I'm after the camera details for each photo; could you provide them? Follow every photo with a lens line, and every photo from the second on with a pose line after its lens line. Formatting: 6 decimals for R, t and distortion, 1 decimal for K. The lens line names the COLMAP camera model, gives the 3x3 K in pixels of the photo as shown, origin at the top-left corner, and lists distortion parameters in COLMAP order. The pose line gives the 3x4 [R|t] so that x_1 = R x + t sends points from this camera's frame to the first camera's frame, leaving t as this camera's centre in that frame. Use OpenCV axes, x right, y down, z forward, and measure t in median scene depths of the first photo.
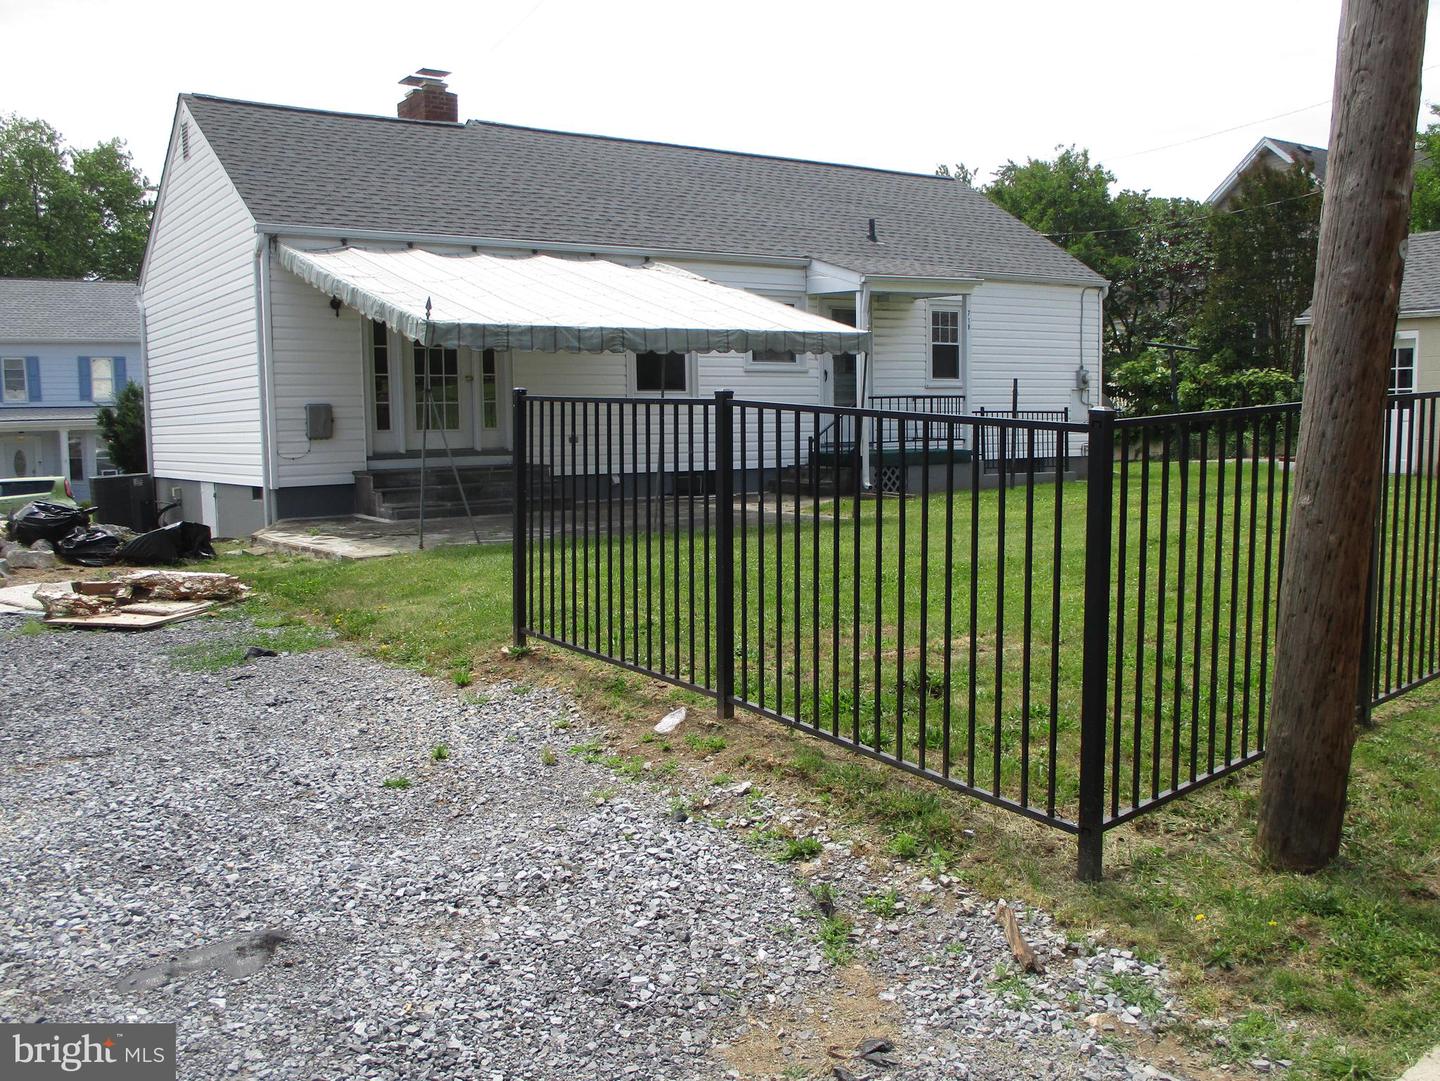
lens RADIAL K [[1341.2, 0, 717.2], [0, 1341.2, 541.8], [0, 0, 1]] dist [-0.059270, 0.000000]
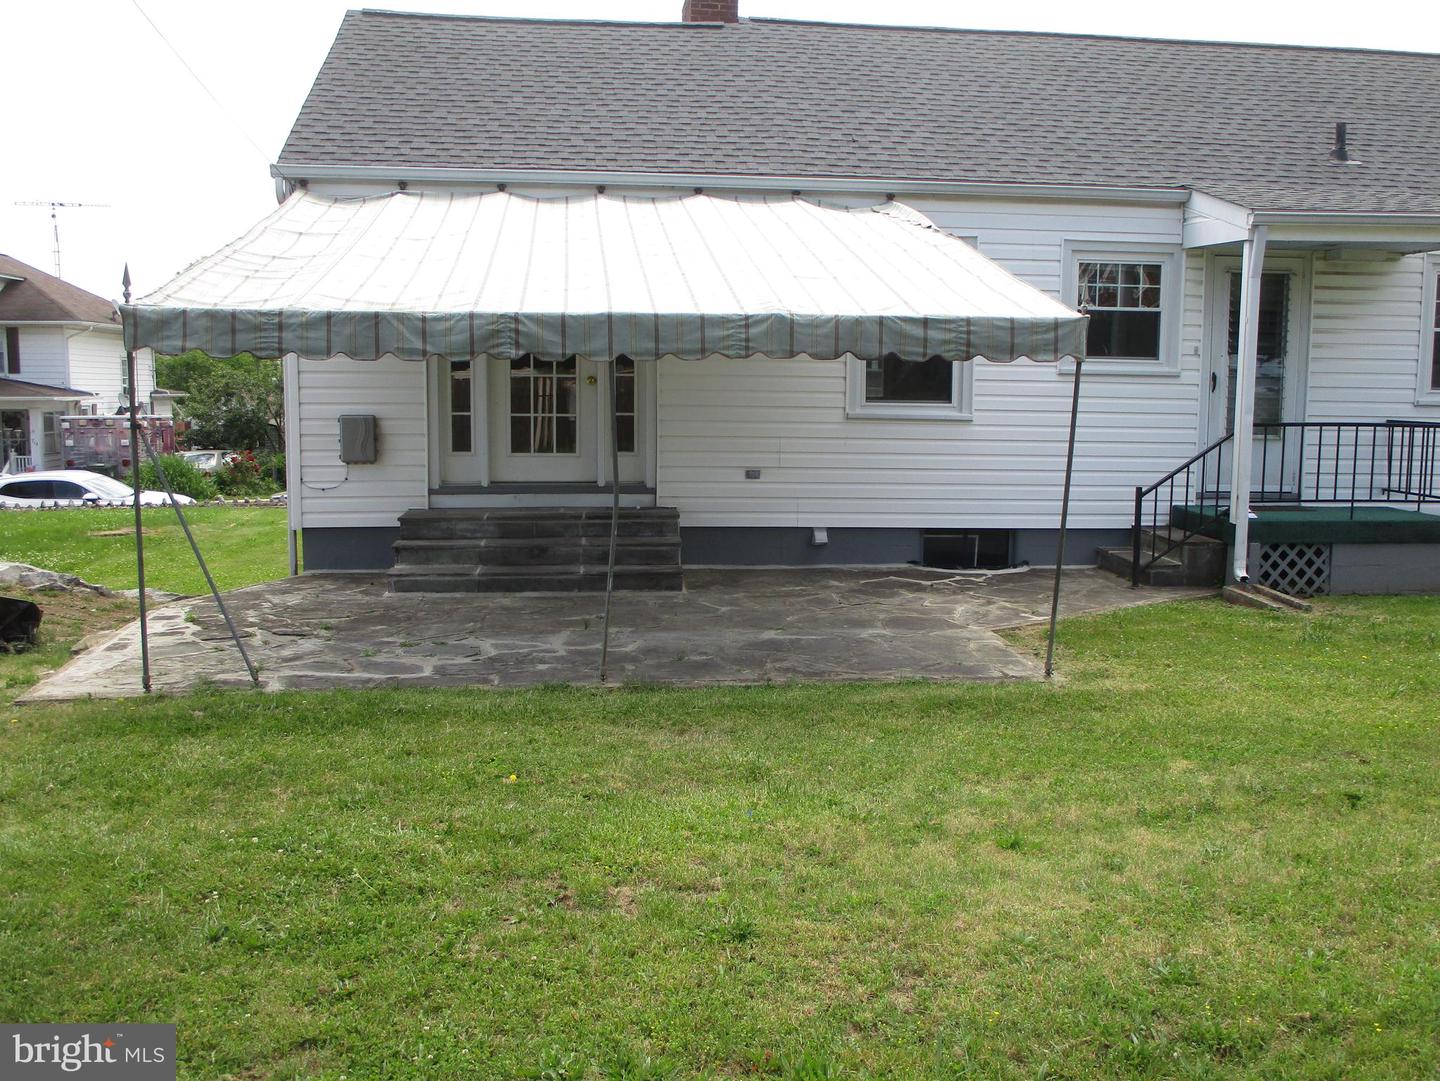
lens RADIAL K [[1341.2, 0, 725.9], [0, 1341.2, 541.5], [0, 0, 1]] dist [-0.059270, 0.000000]
pose [[0.883625, 0.077328, -0.461765, 0.203065], [-0.066118, 0.996992, 0.040437, -0.073604], [0.463503, -0.005201, 0.886080, 0.431782]]
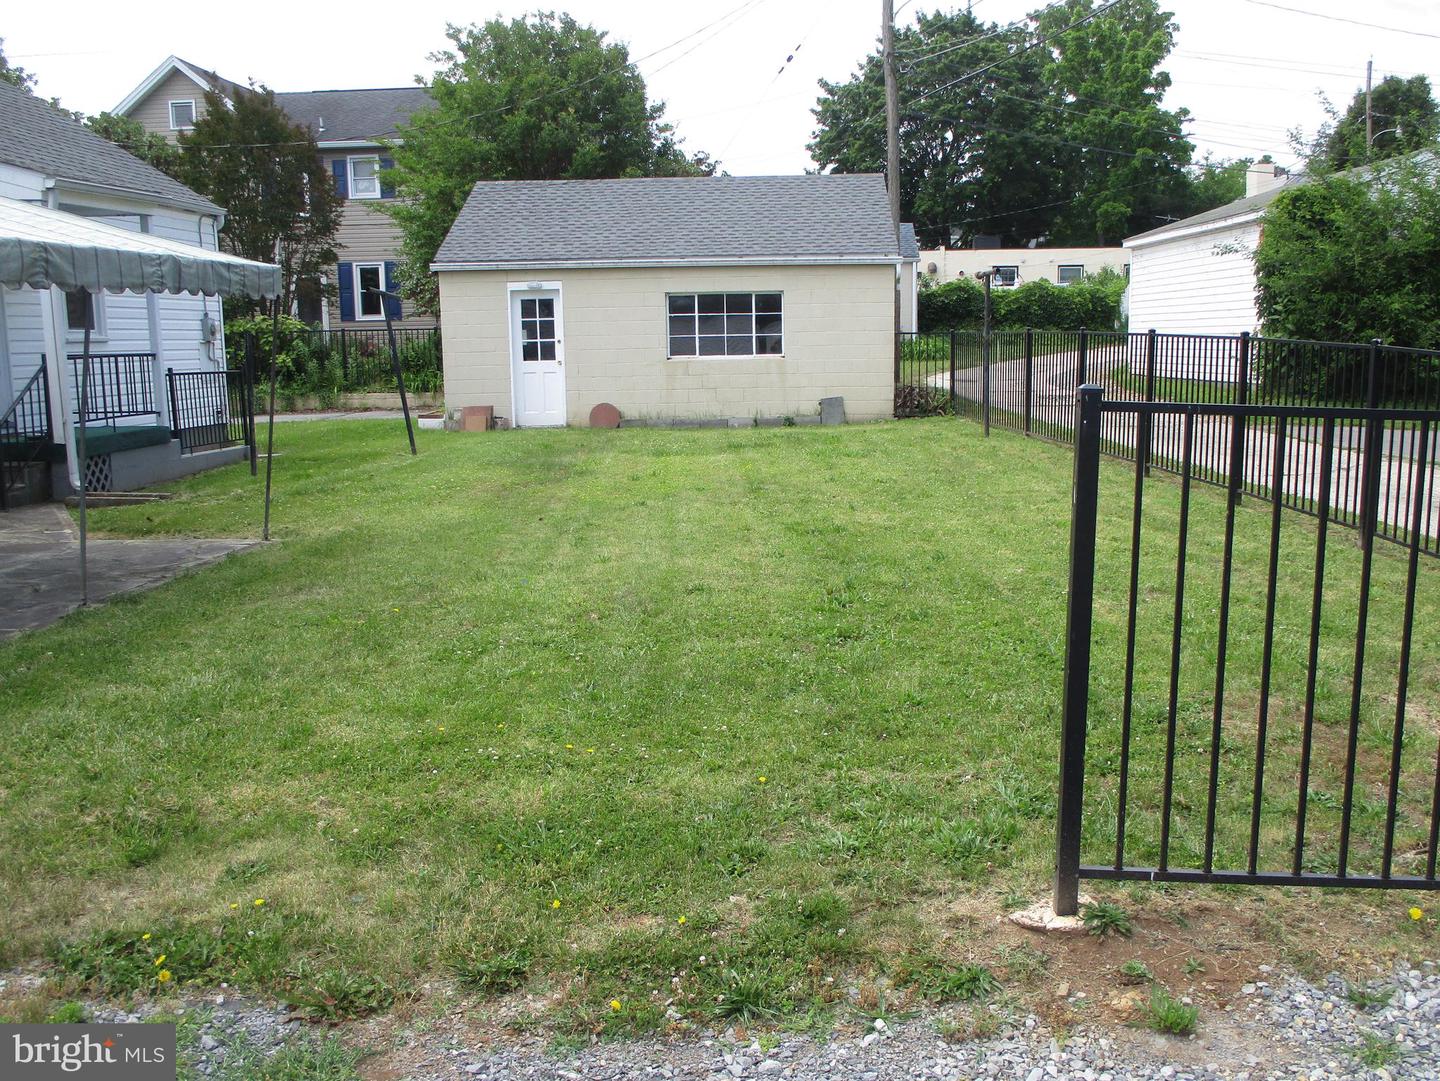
lens RADIAL K [[1341.2, 0, 725.0], [0, 1341.2, 545.7], [0, 0, 1]] dist [-0.059270, 0.000000]
pose [[0.597229, -0.119387, 0.793136, -0.262682], [0.082908, 0.992752, 0.087005, -0.048779], [-0.797774, 0.013795, 0.602798, 0.362767]]
